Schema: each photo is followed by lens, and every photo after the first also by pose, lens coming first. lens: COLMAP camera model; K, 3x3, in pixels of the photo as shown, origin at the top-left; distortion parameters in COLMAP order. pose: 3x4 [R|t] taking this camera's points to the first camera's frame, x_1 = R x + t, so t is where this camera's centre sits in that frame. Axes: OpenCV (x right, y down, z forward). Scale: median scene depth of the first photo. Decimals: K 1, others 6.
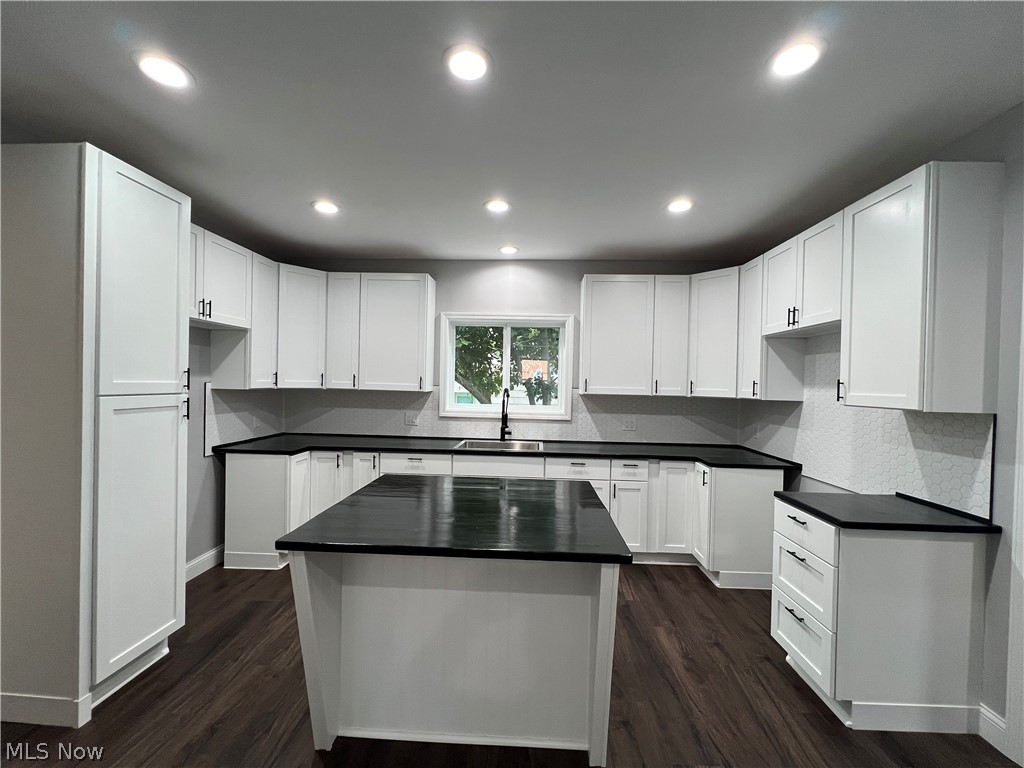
lens RADIAL K [[408.8, 0, 512.9], [0, 408.8, 386.2], [0, 0, 1]] dist [-0.001349, -0.000195]
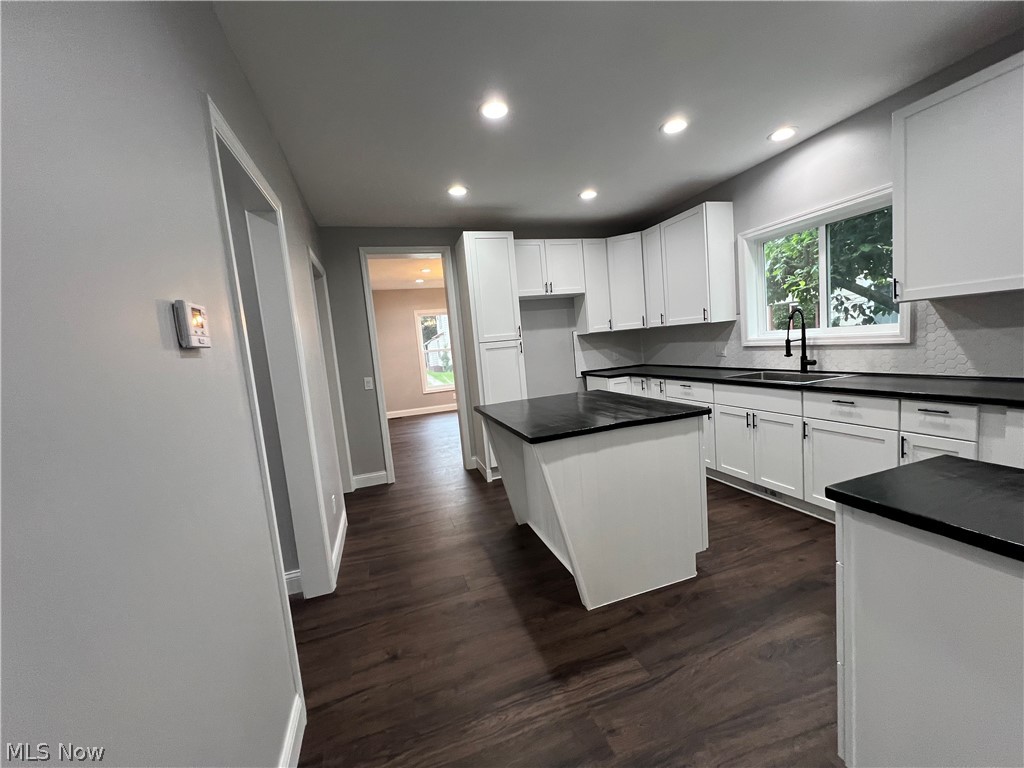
lens RADIAL K [[408.8, 0, 512.9], [0, 408.8, 386.2], [0, 0, 1]] dist [-0.001349, -0.000195]
pose [[0.347365, 0.046591, -0.936572, 0.557897], [0.085061, 0.993082, 0.080951, 0.045597], [0.933864, -0.107785, 0.340999, 0.175887]]
